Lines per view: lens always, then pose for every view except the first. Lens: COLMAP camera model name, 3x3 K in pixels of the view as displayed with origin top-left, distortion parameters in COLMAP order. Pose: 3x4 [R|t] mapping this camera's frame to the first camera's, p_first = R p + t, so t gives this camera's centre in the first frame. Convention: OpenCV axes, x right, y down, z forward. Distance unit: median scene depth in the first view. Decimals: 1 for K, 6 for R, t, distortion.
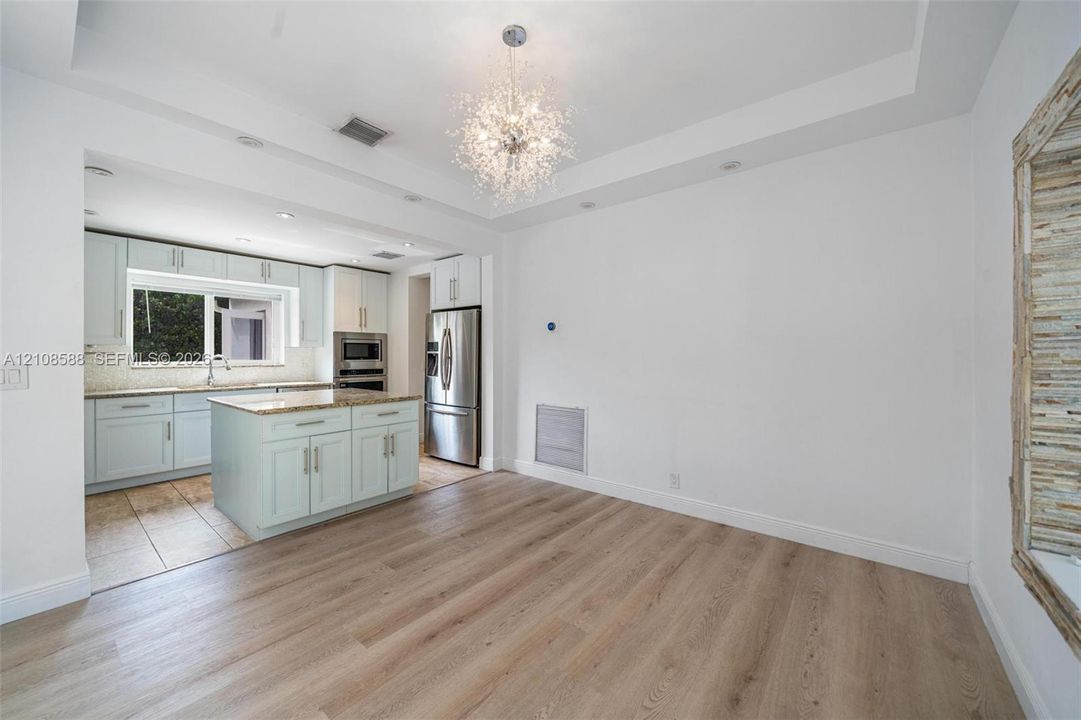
lens RADIAL K [[401.0, 0, 538.9], [0, 401.0, 353.7], [0, 0, 1]] dist [-0.000818, -0.000037]
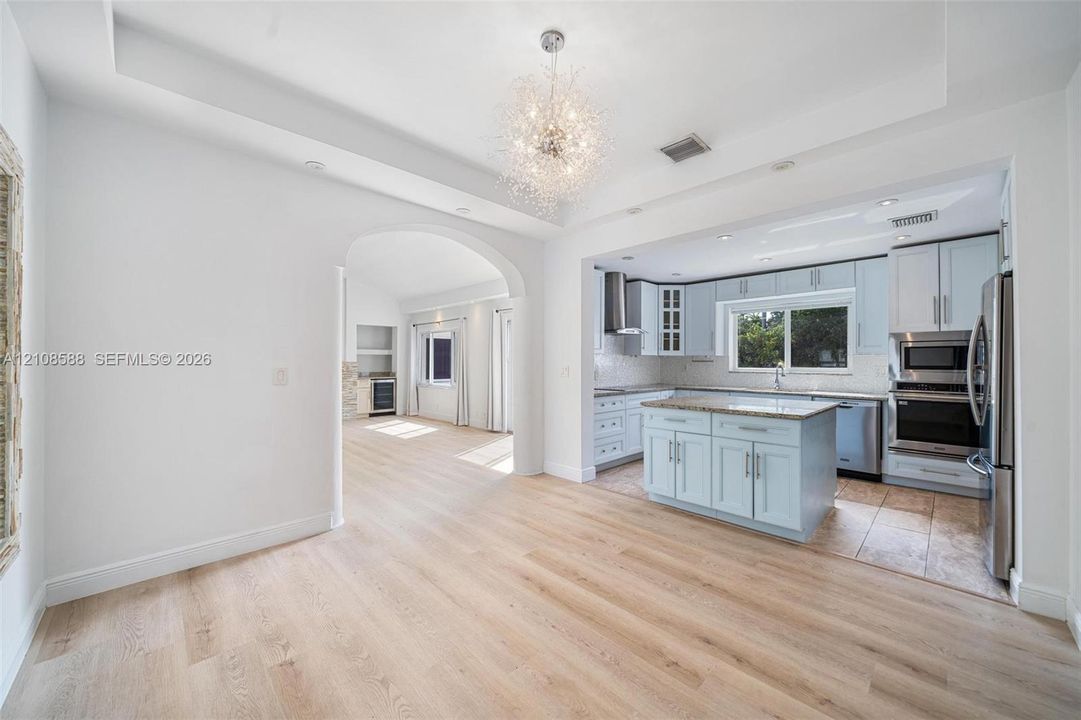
lens RADIAL K [[400.6, 0, 547.2], [0, 400.6, 360.5], [0, 0, 1]] dist [-0.002060, -0.000046]
pose [[-0.103426, -0.004860, -0.994625, 0.510081], [-0.001154, 0.999988, -0.004766, 0.004001], [0.994637, 0.000655, -0.103430, 0.601602]]
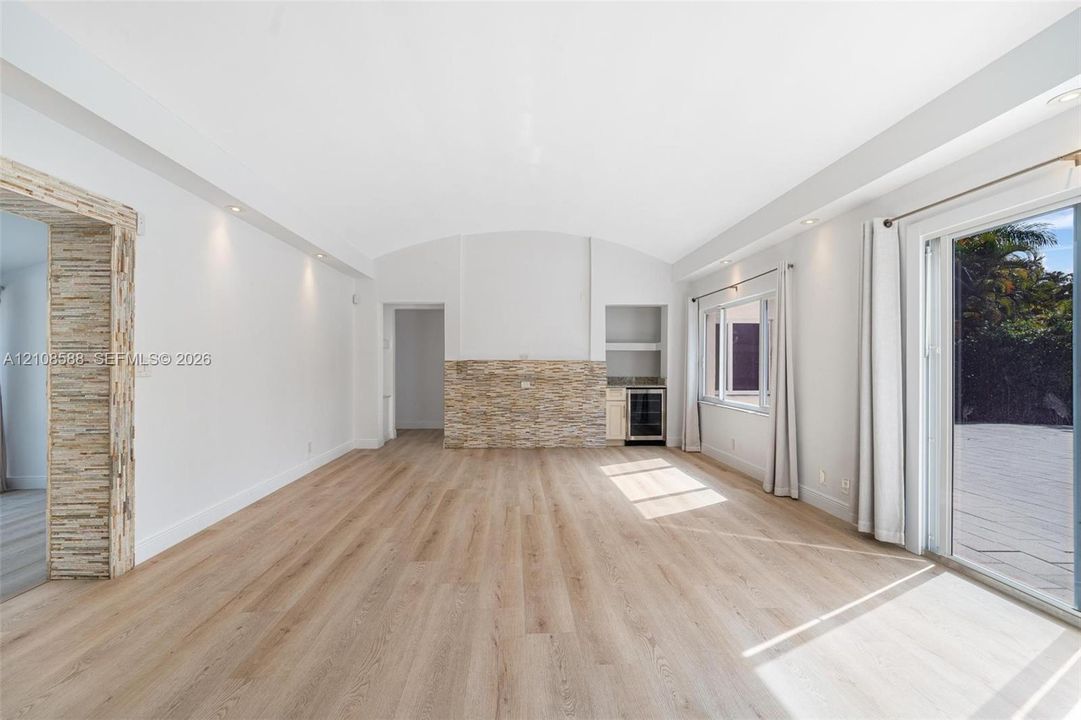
lens RADIAL K [[433.5, 0, 536.7], [0, 433.5, 363.9], [0, 0, 1]] dist [-0.000288, 0.000052]
pose [[-0.741761, -0.003520, -0.670655, -0.394095], [-0.002992, 0.999994, -0.001938, 0.016840], [0.670657, 0.000569, -0.741767, 0.314568]]
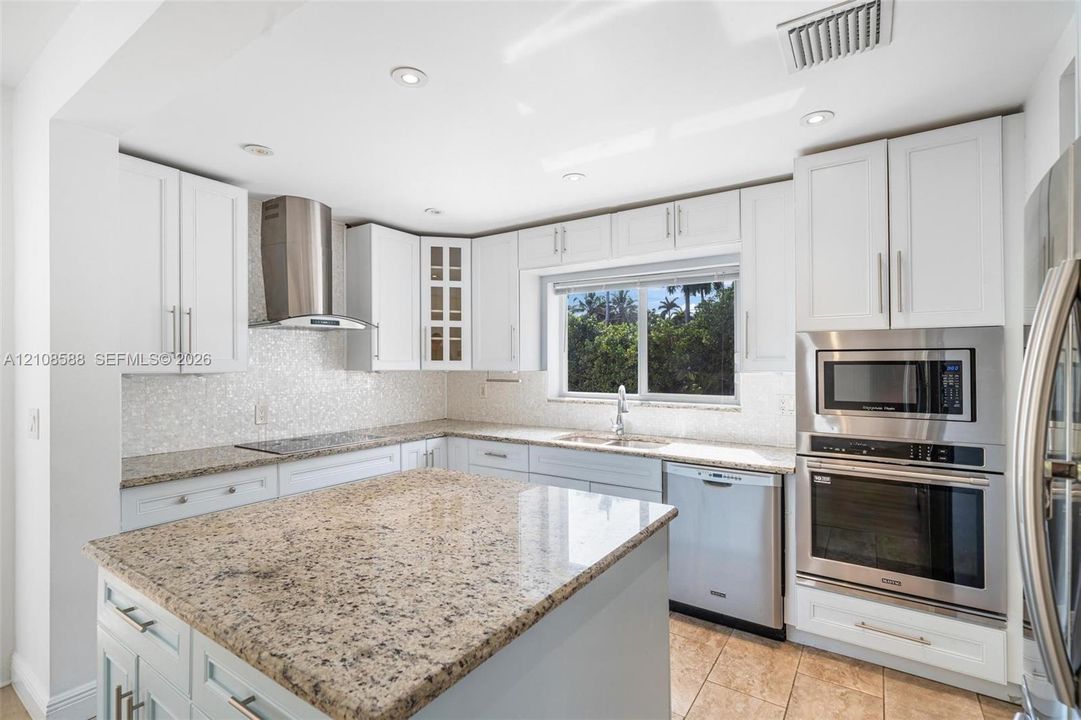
lens RADIAL K [[495.7, 0, 535.7], [0, 495.7, 358.8], [0, 0, 1]] dist [-0.000290, -0.000243]
pose [[0.079330, -0.013403, -0.996758, -0.094624], [0.000160, 0.999910, -0.013432, -0.035610], [0.996848, 0.000906, 0.079325, 1.055826]]
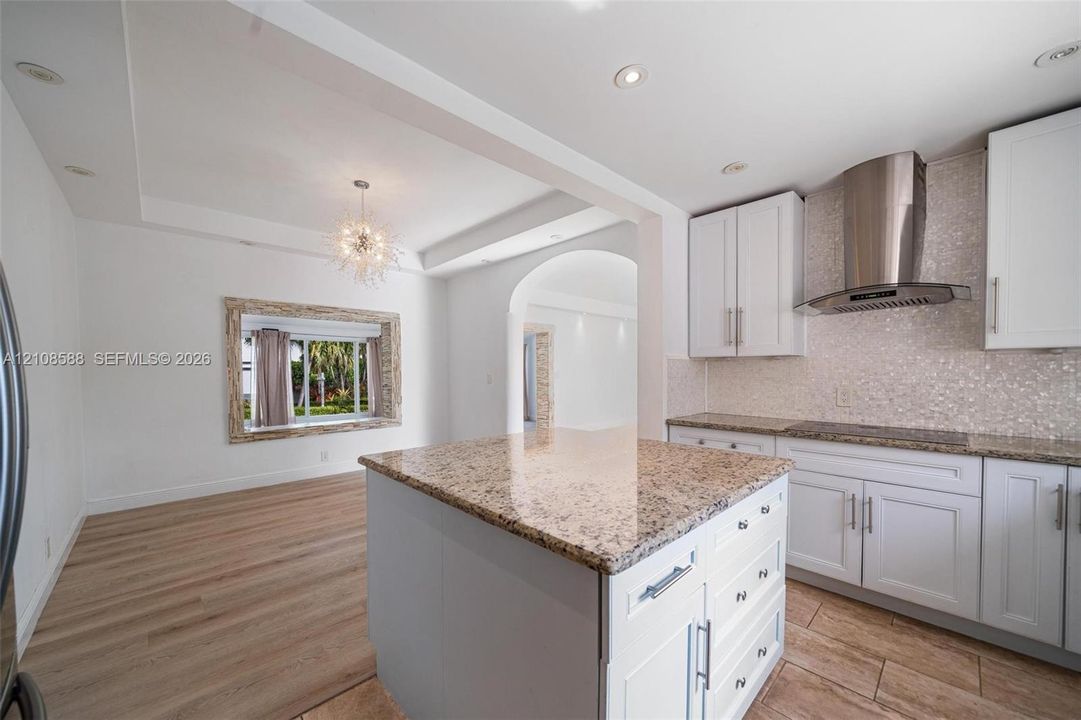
lens RADIAL K [[404.7, 0, 533.6], [0, 404.7, 384.8], [0, 0, 1]] dist [-0.001347, -0.000089]
pose [[-0.990514, -0.001822, 0.137397, -0.565349], [0.002822, 0.999431, 0.033603, 0.003134], [-0.137380, 0.033672, -0.989946, 1.451571]]
